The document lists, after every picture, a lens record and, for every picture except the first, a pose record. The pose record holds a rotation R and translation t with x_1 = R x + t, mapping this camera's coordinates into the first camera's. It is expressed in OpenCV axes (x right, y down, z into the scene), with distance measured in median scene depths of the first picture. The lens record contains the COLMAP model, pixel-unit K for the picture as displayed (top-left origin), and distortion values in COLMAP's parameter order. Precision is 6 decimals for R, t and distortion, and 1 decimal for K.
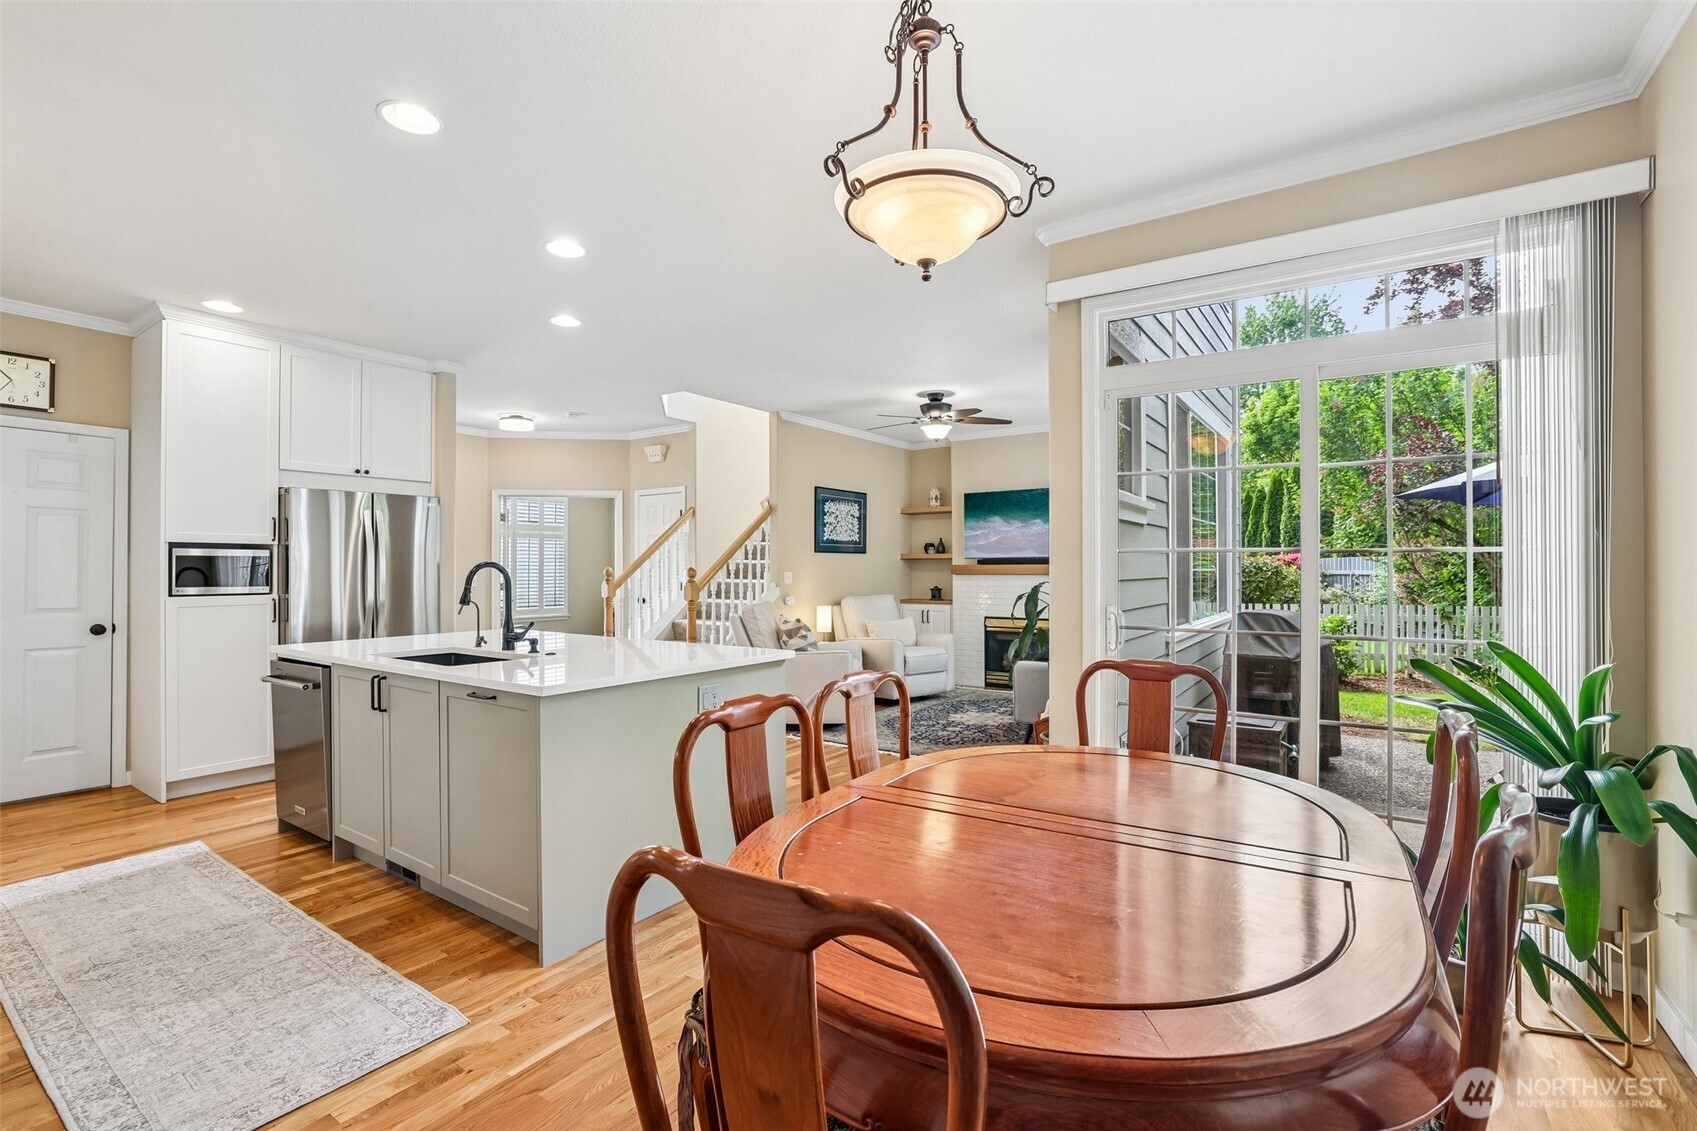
lens RADIAL K [[762.4, 0, 851.3], [0, 762.4, 563.5], [0, 0, 1]] dist [-0.026491, 0.007370]
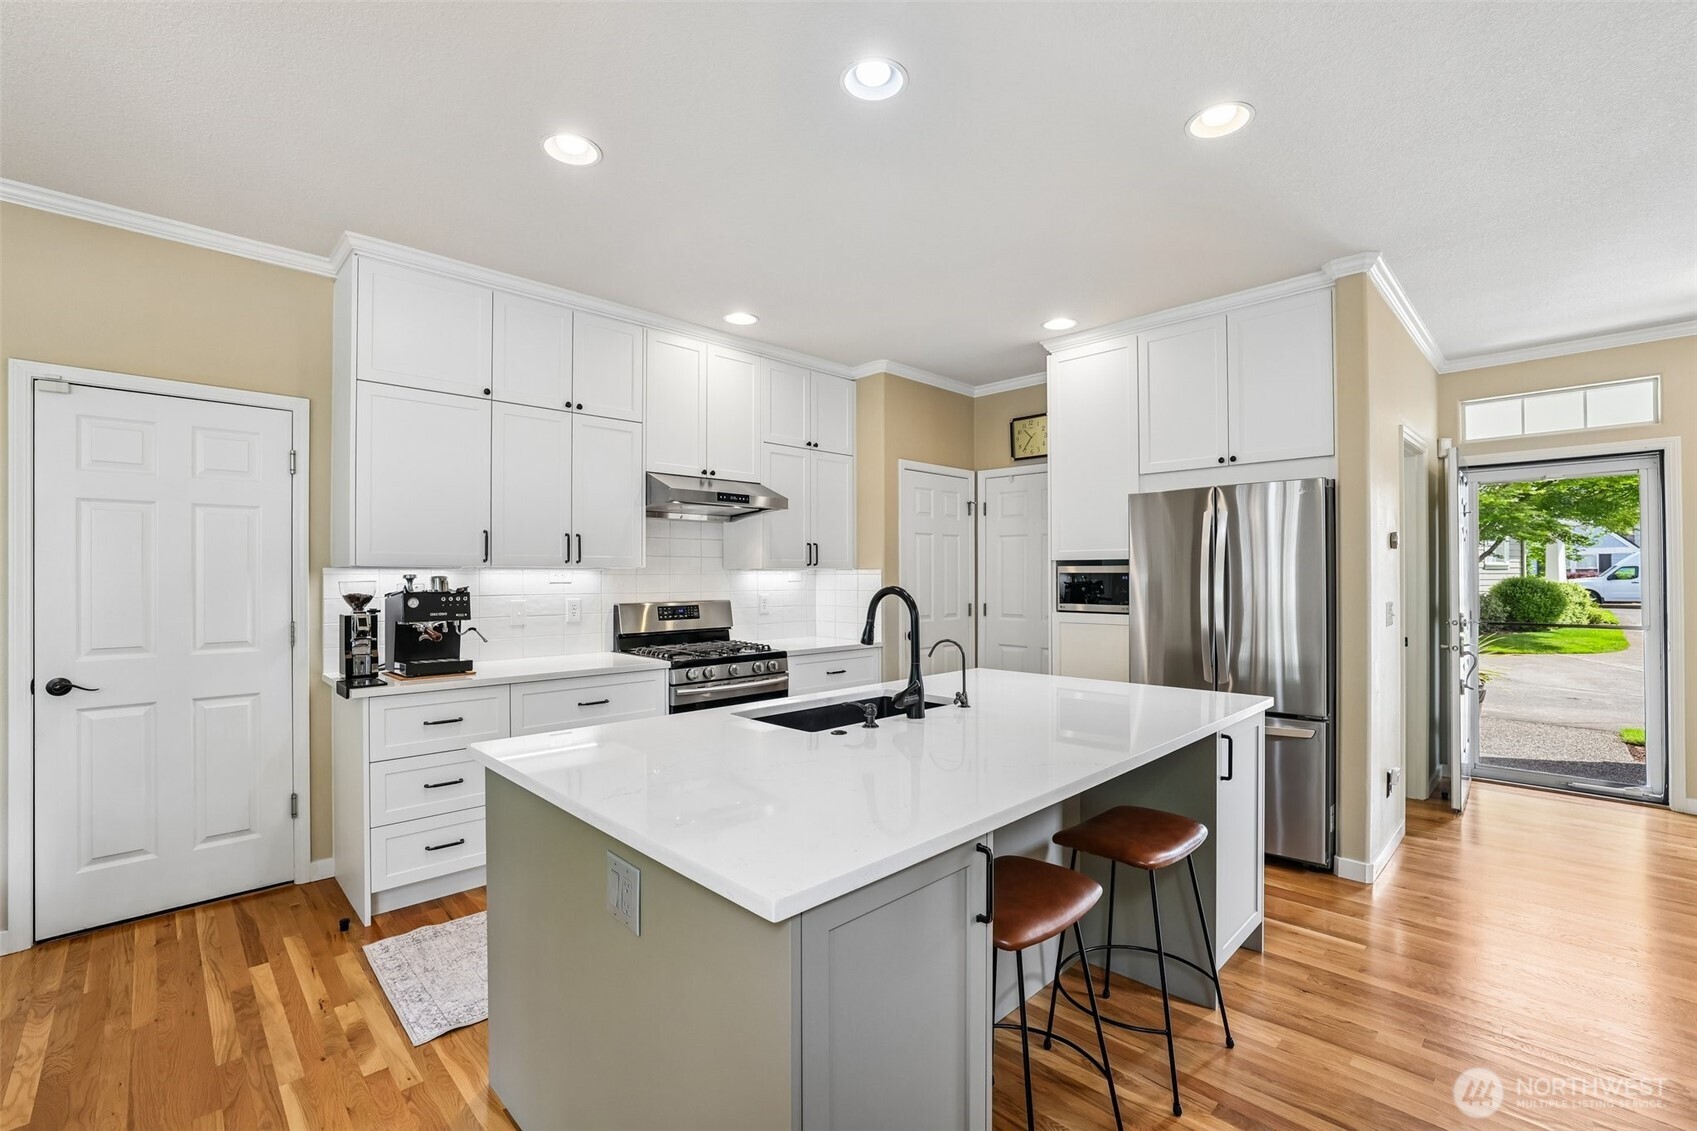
lens RADIAL K [[740.9, 0, 833.4], [0, 740.9, 560.7], [0, 0, 1]] dist [0.002509, 0.000705]
pose [[-0.211486, -0.014788, -0.977269, 0.102244], [0.009953, 0.999801, -0.017282, -0.007113], [0.977330, -0.013382, -0.211297, 0.496106]]
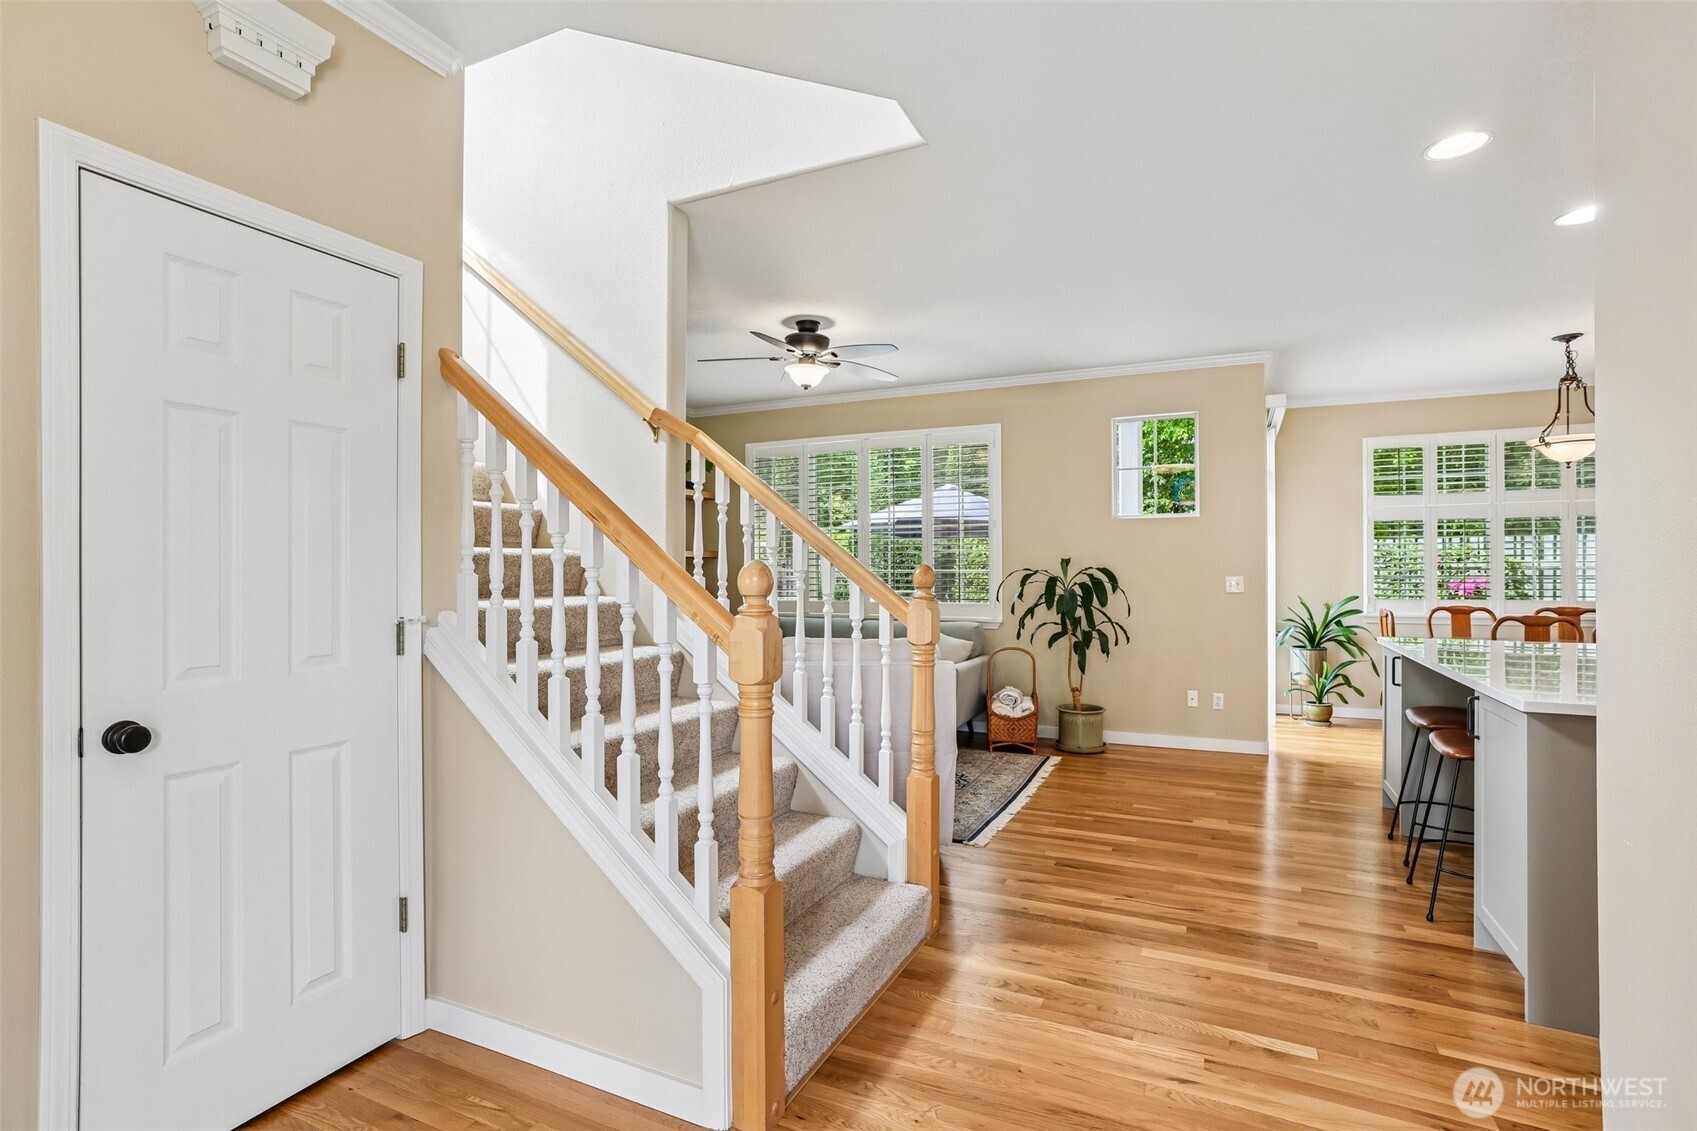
lens RADIAL K [[820.4, 0, 849.9], [0, 820.4, 571.5], [0, 0, 1]] dist [-0.021318, 0.011581]
pose [[-0.172809, 0.000546, 0.984955, -0.540301], [-0.006218, 0.999979, -0.001645, 0.008491], [-0.984936, -0.006409, -0.172802, 0.927411]]
